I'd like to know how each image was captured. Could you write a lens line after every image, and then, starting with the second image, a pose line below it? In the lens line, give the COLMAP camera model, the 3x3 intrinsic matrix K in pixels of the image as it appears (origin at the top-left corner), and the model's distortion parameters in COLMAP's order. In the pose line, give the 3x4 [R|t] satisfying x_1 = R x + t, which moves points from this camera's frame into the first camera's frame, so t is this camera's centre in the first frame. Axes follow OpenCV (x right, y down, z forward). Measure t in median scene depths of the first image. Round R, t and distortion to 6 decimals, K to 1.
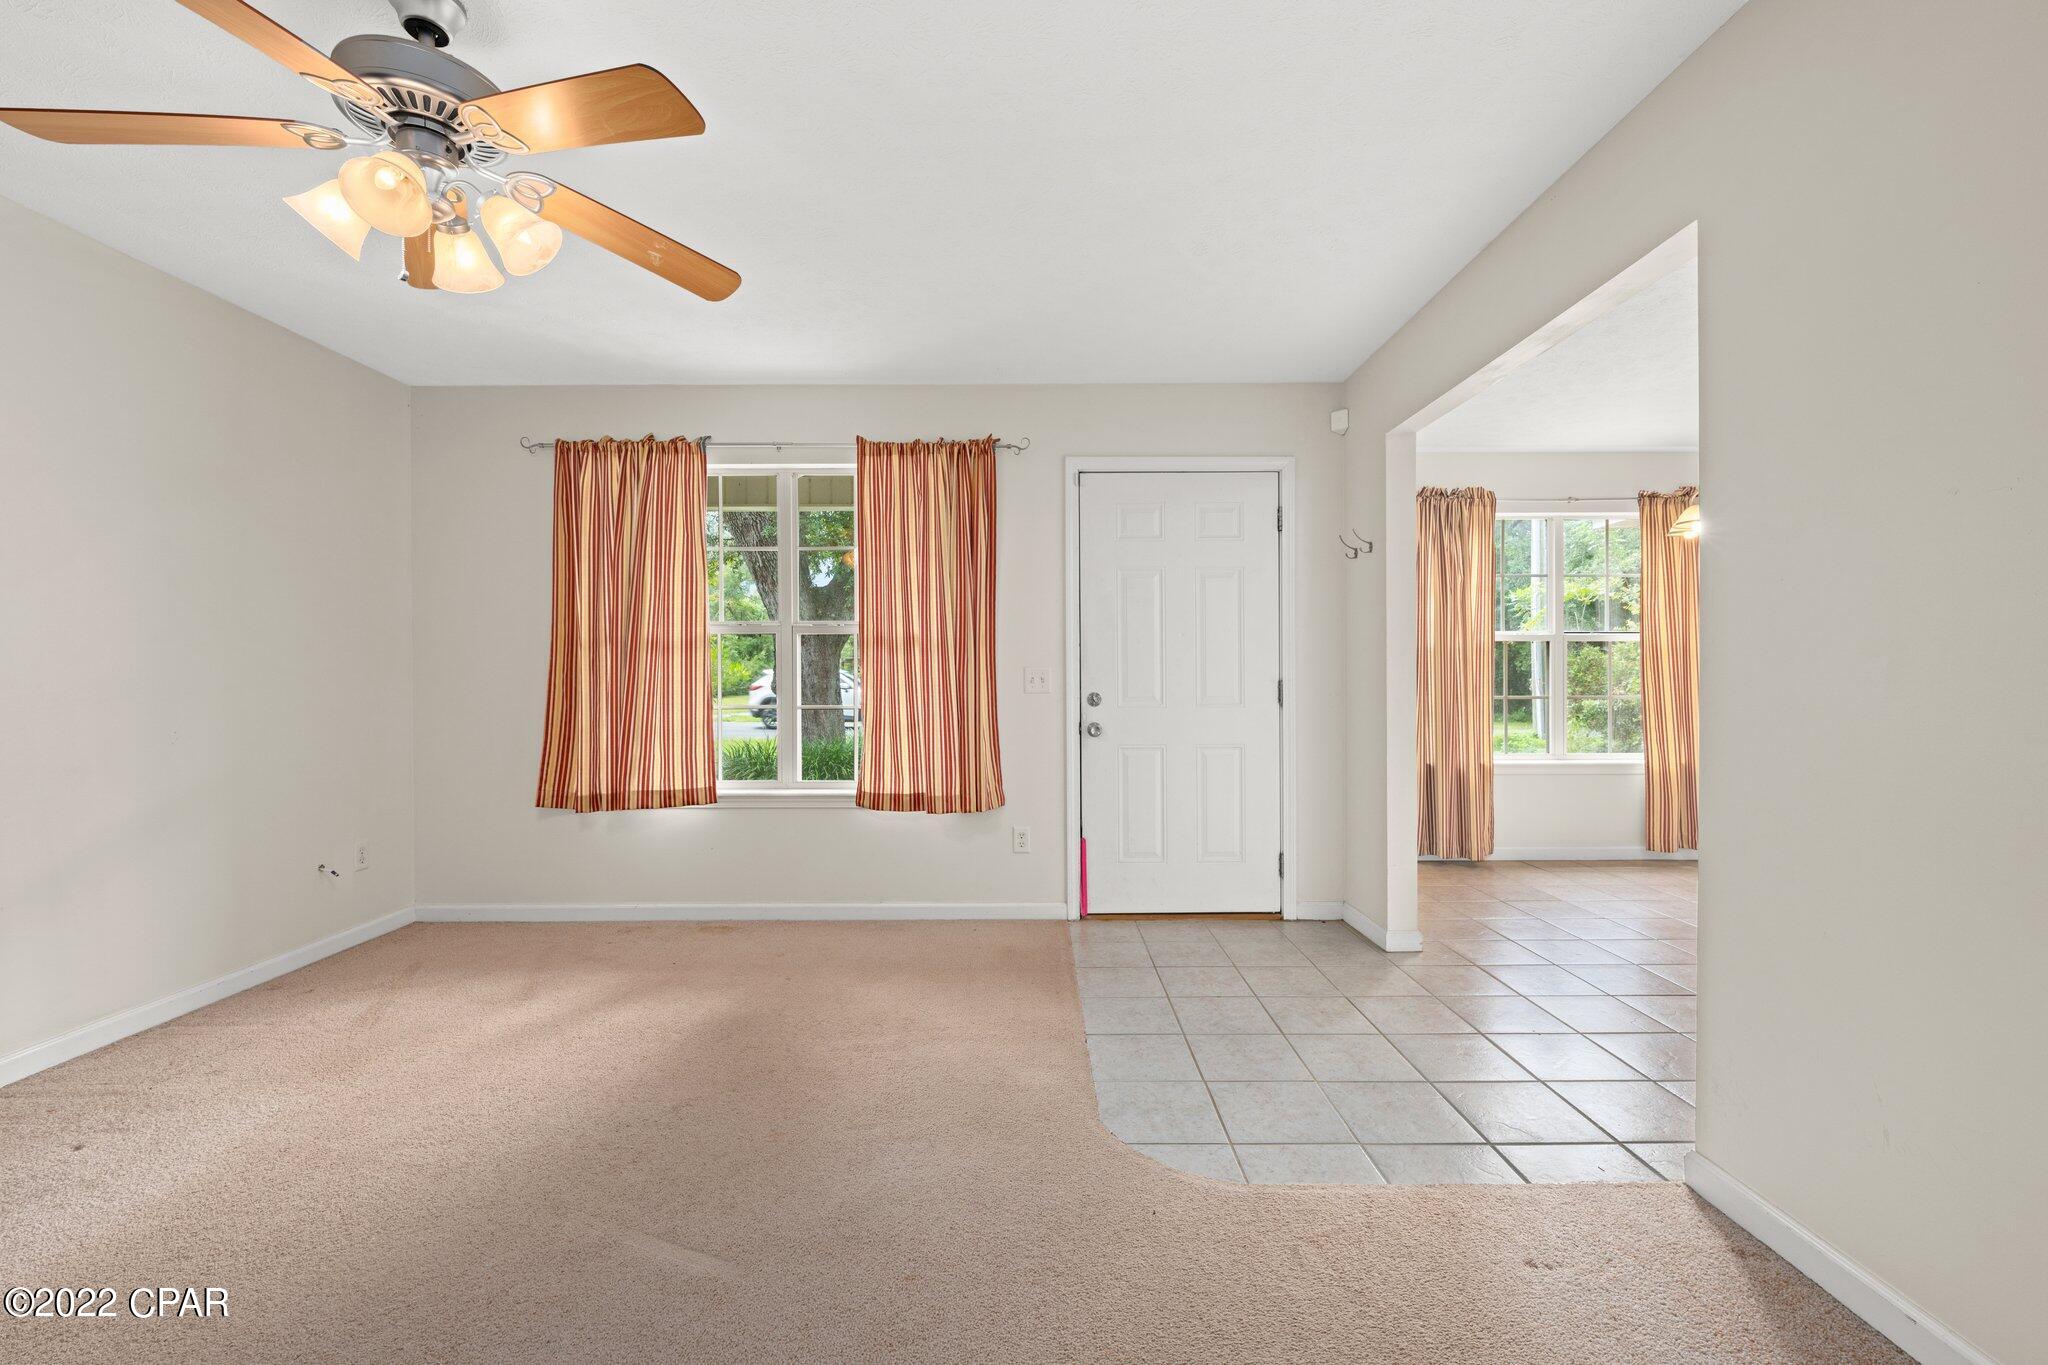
lens RADIAL K [[840.0, 0, 1025.1], [0, 840.0, 679.2], [0, 0, 1]] dist [0.000753, -0.000426]
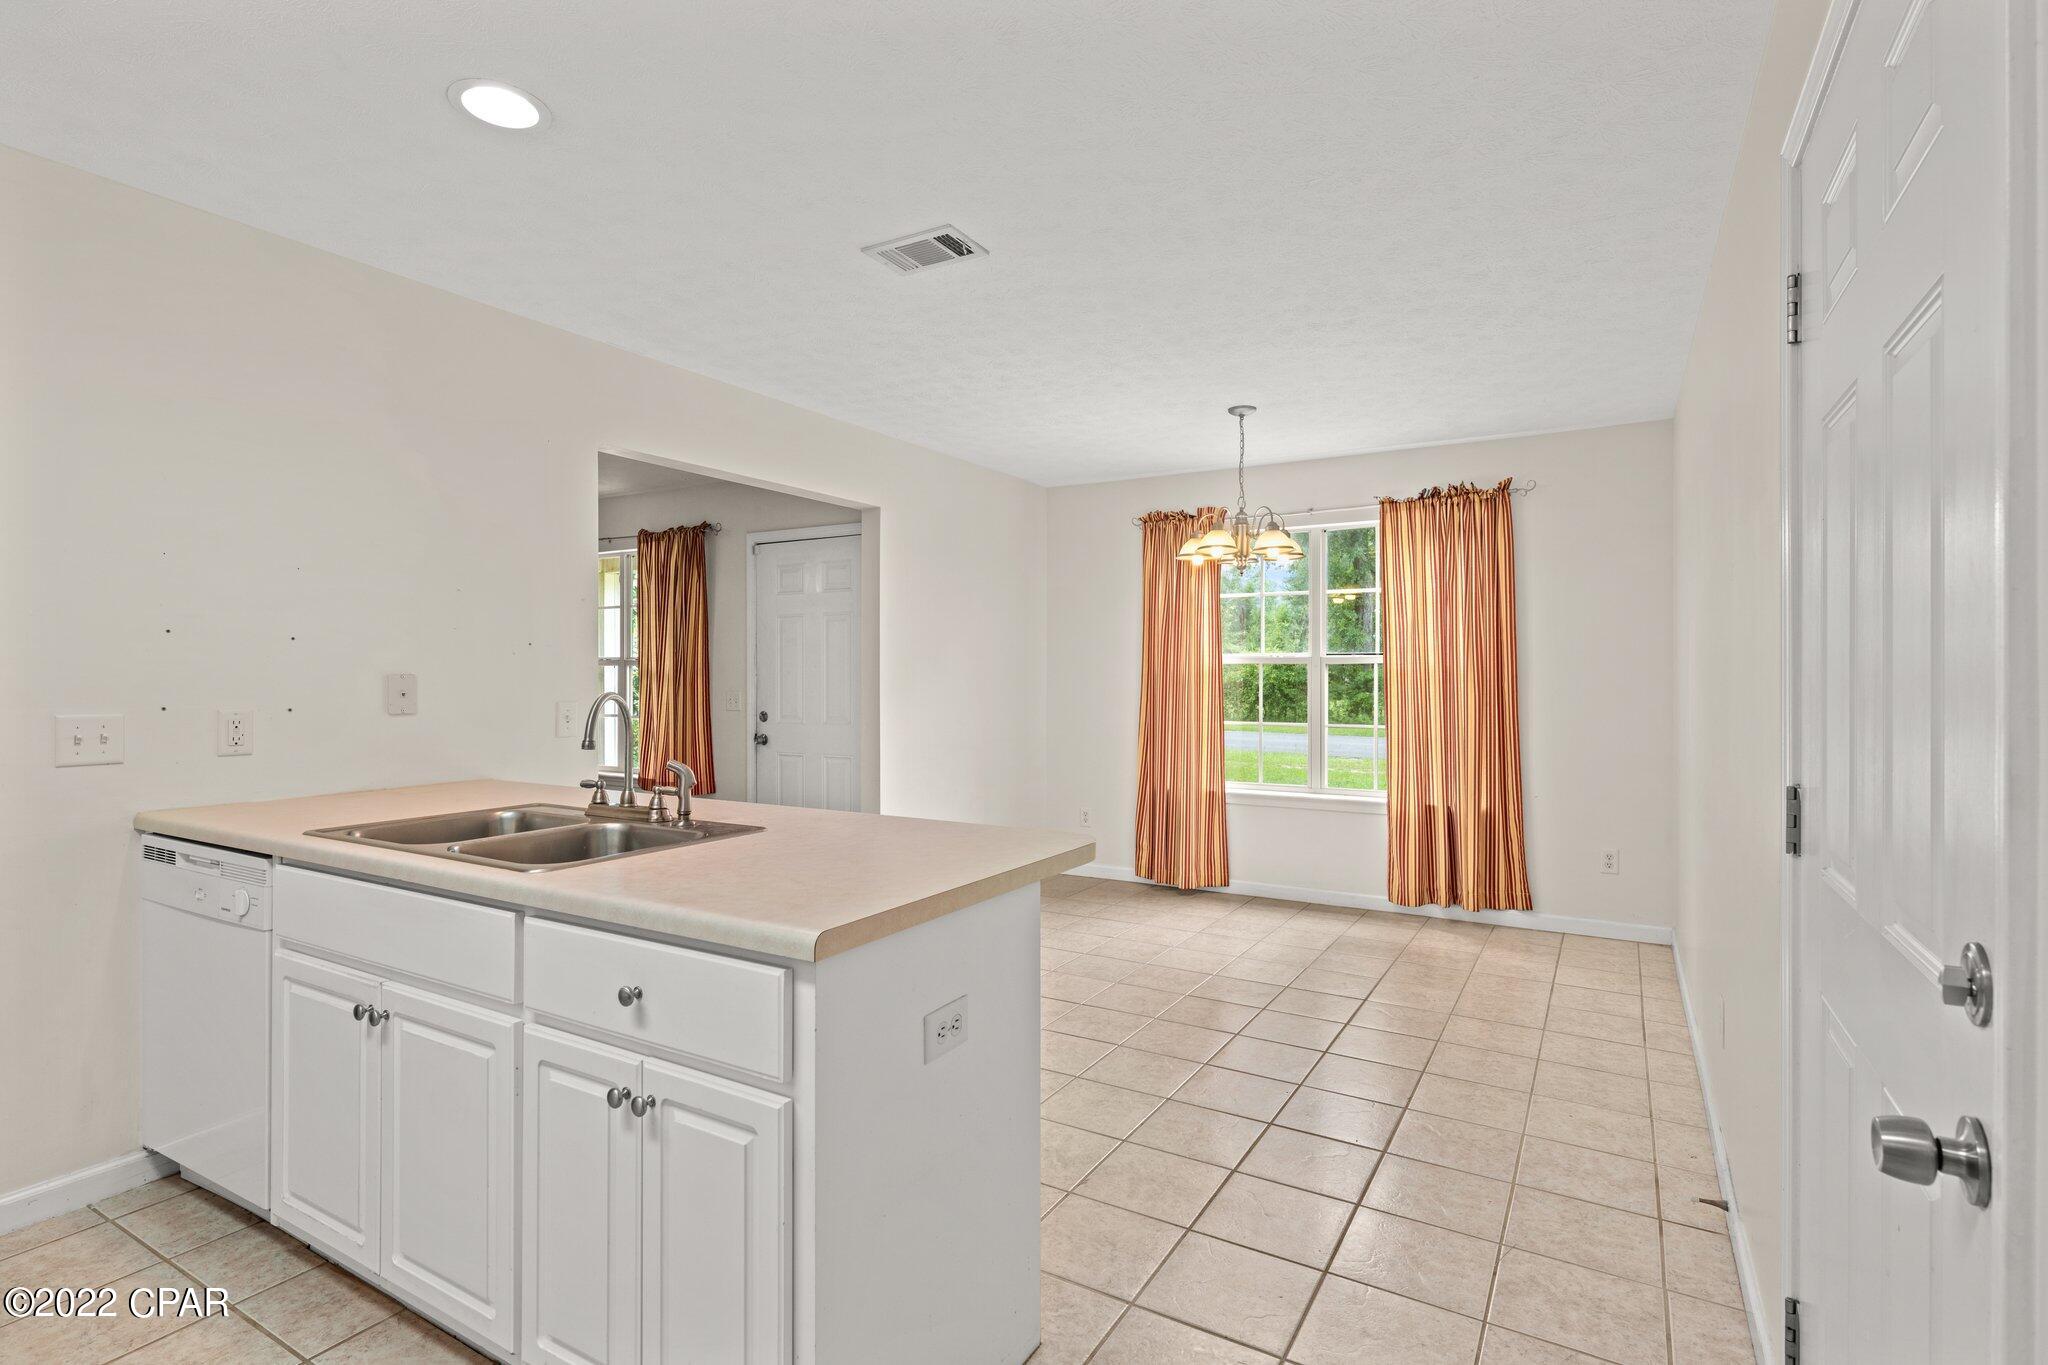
lens RADIAL K [[983.6, 0, 1027.8], [0, 983.6, 674.1], [0, 0, 1]] dist [0.001680, -0.000347]
pose [[0.863142, 0.003961, -0.504945, 1.227345], [-0.004306, 0.999991, 0.000484, -0.045226], [0.504942, 0.001756, 0.863151, -0.116419]]
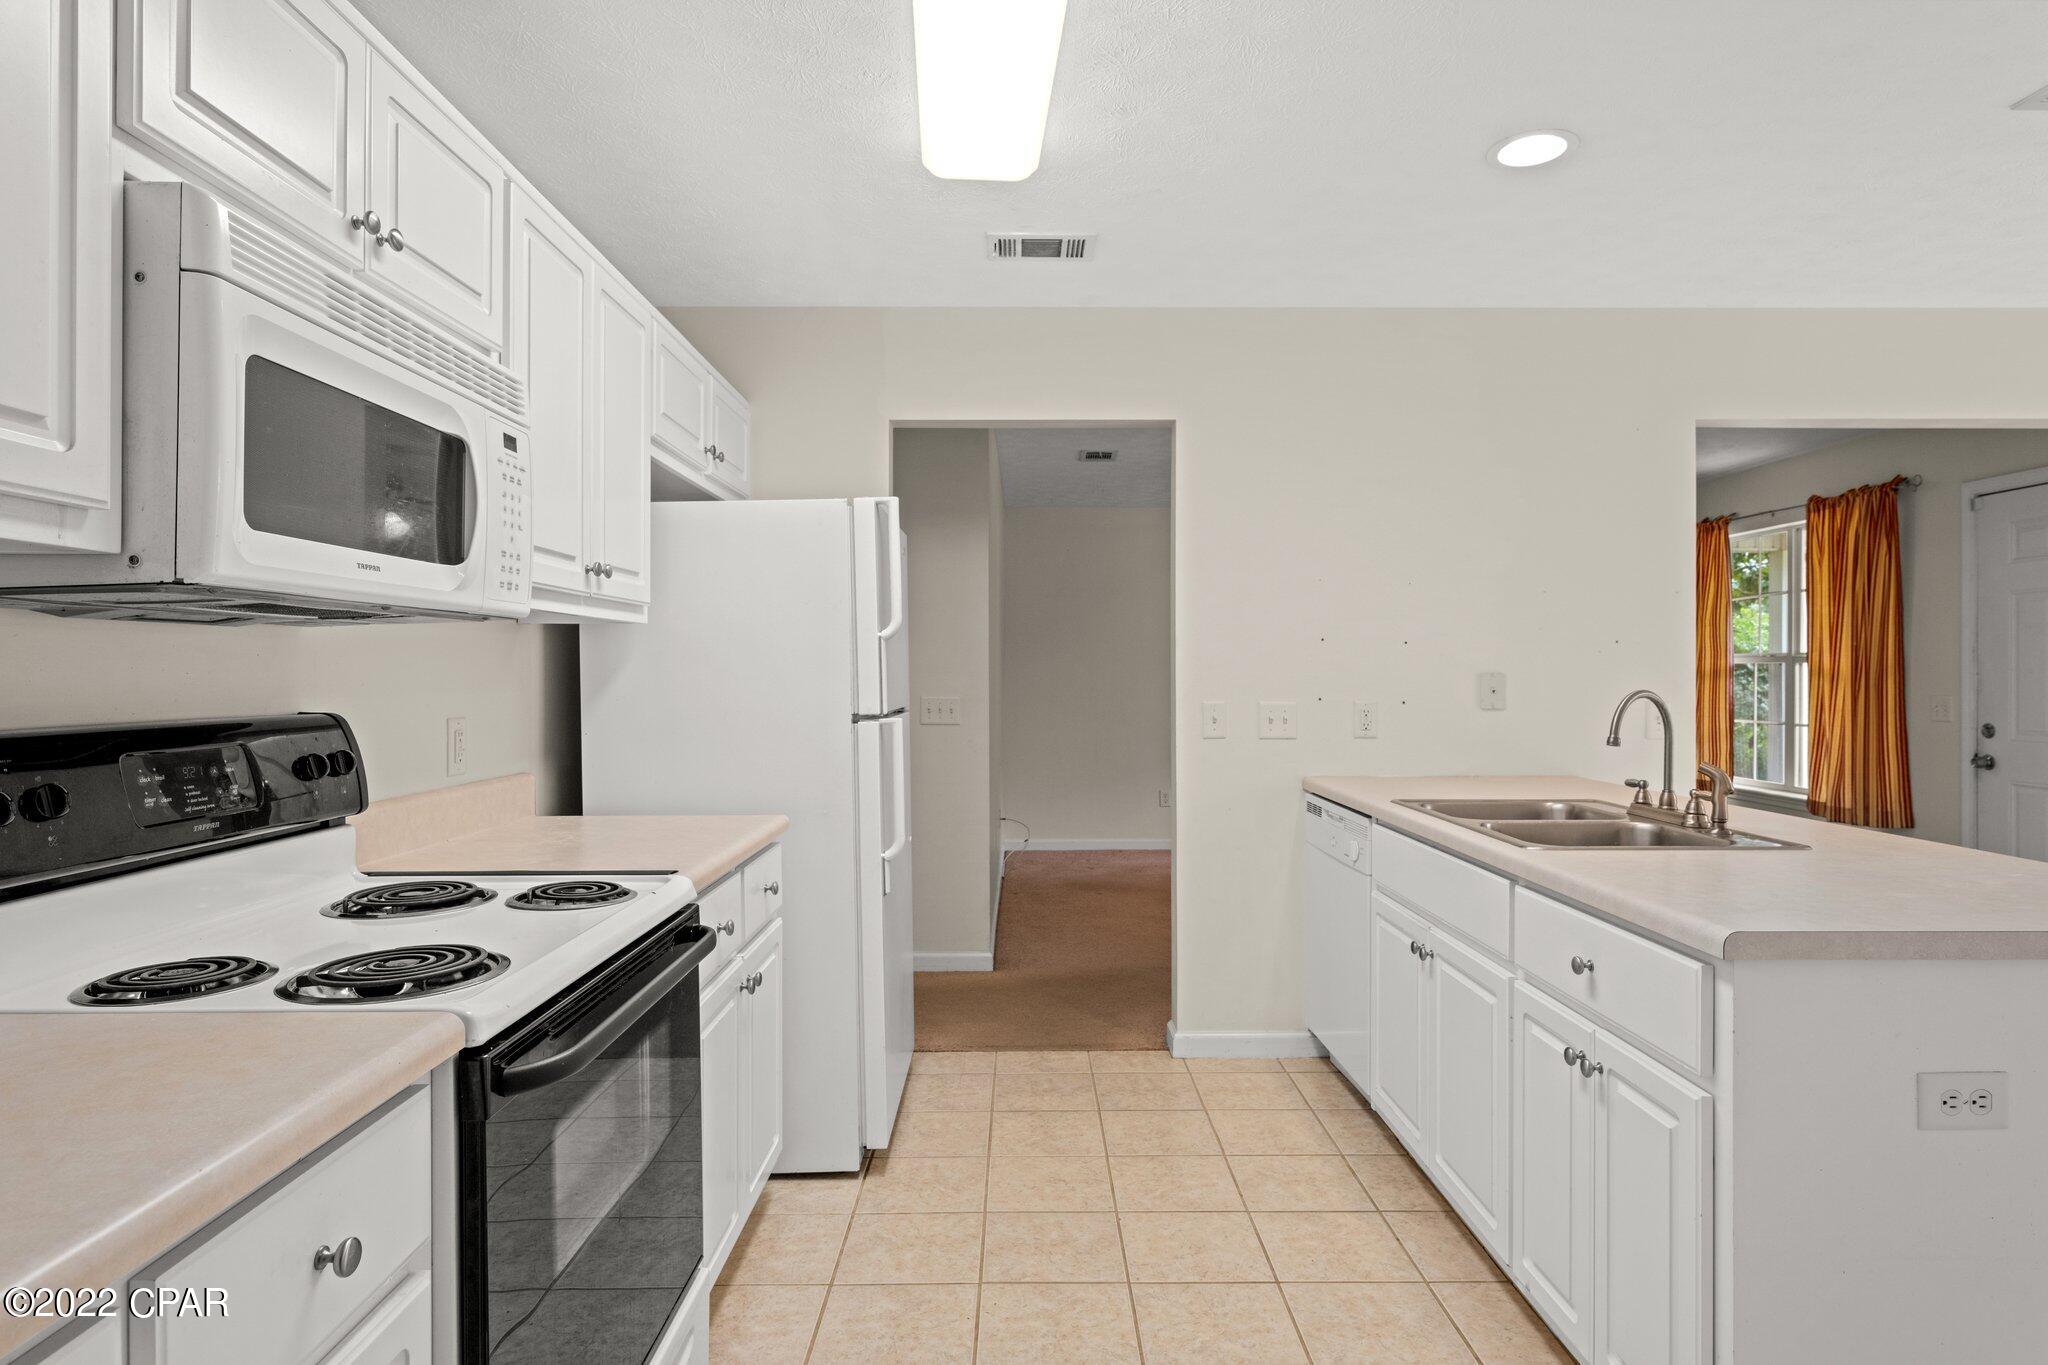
lens RADIAL K [[1125.9, 0, 1024.0], [0, 1125.9, 682.5], [0, 0, 1]] dist [-0.001869, -0.000308]
pose [[0.002693, 0.010651, -0.999940, 1.376346], [-0.000582, 0.999943, 0.010650, -0.044347], [0.999996, 0.000553, 0.002699, -0.101842]]
